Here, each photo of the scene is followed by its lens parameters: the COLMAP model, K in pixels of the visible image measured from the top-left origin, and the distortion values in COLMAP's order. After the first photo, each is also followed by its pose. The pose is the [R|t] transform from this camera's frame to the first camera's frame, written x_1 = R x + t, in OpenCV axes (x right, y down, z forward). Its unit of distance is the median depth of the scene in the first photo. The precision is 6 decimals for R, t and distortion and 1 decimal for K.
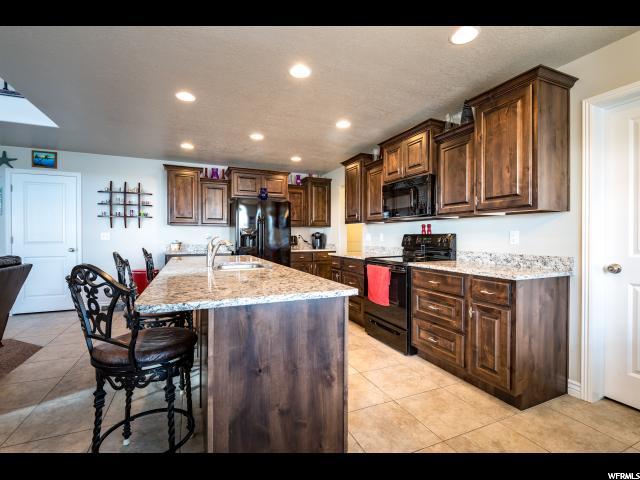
lens RADIAL K [[297.3, 0, 319.4], [0, 297.3, 237.7], [0, 0, 1]] dist [-0.010786, -0.003537]
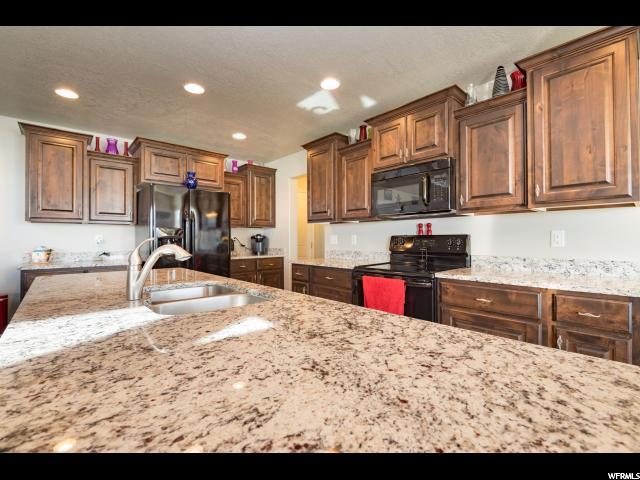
lens RADIAL K [[297.3, 0, 323.9], [0, 297.3, 237.6], [0, 0, 1]] dist [-0.010786, -0.003537]
pose [[0.948800, -0.000564, 0.315877, -0.146768], [0.004308, 0.999929, -0.011152, 0.001738], [-0.315848, 0.011942, 0.948735, 0.287266]]
